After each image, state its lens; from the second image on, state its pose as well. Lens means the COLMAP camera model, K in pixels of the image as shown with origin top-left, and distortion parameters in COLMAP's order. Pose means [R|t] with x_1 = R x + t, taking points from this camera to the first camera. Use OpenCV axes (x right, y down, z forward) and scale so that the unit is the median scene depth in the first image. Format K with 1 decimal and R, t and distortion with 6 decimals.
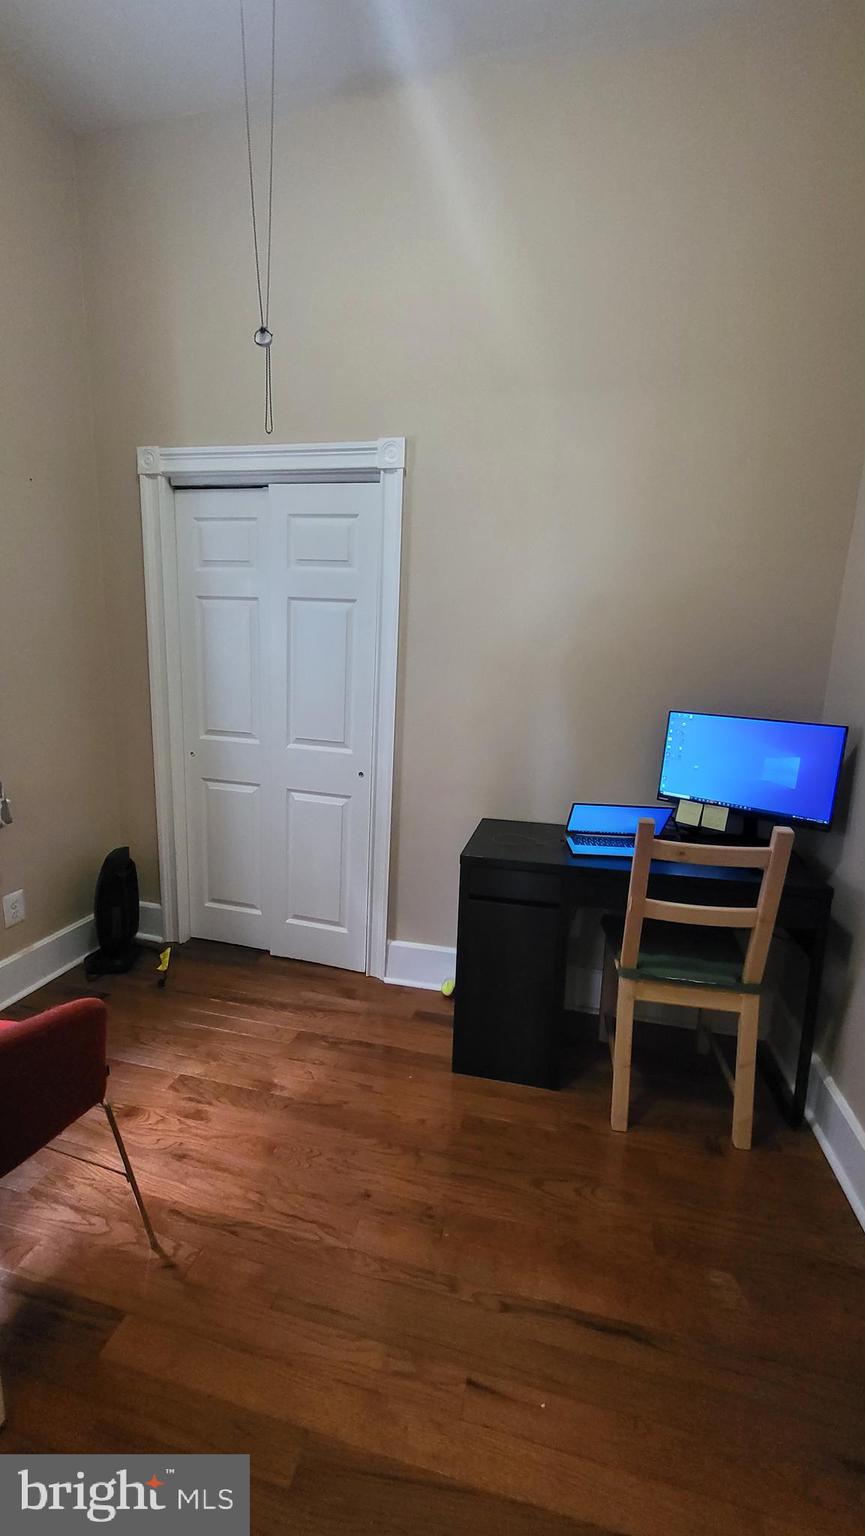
lens RADIAL K [[601.5, 0, 433.6], [0, 601.5, 770.6], [0, 0, 1]] dist [-0.002612, -0.000237]
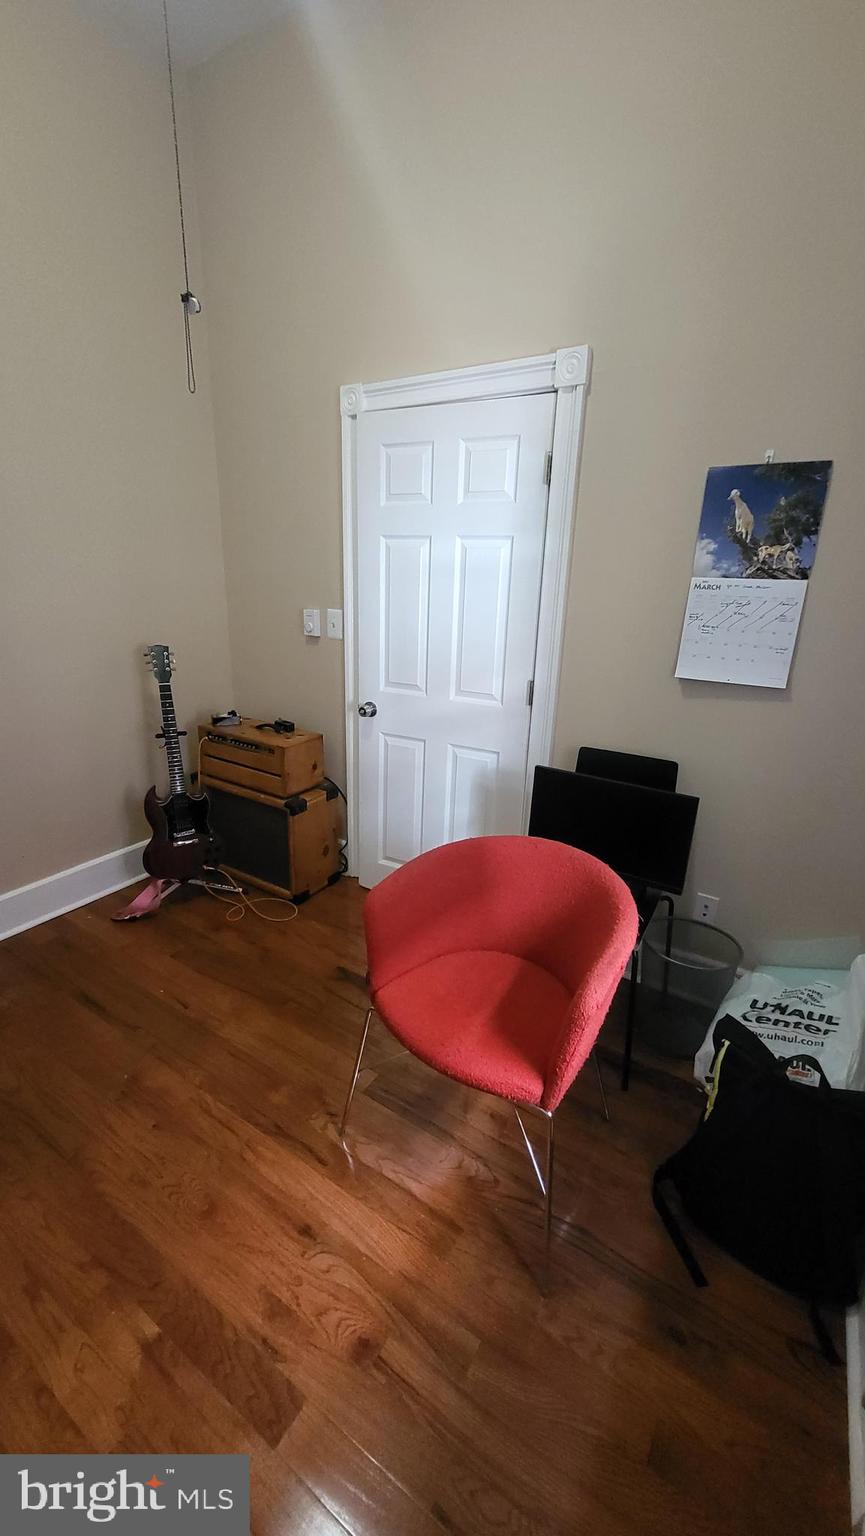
lens RADIAL K [[601.5, 0, 431.1], [0, 601.5, 766.5], [0, 0, 1]] dist [-0.002612, -0.000237]
pose [[-0.939605, -0.166604, 0.298975, -0.774302], [0.000664, 0.872639, 0.488366, -0.346764], [-0.342261, 0.459069, -0.819825, 1.419157]]
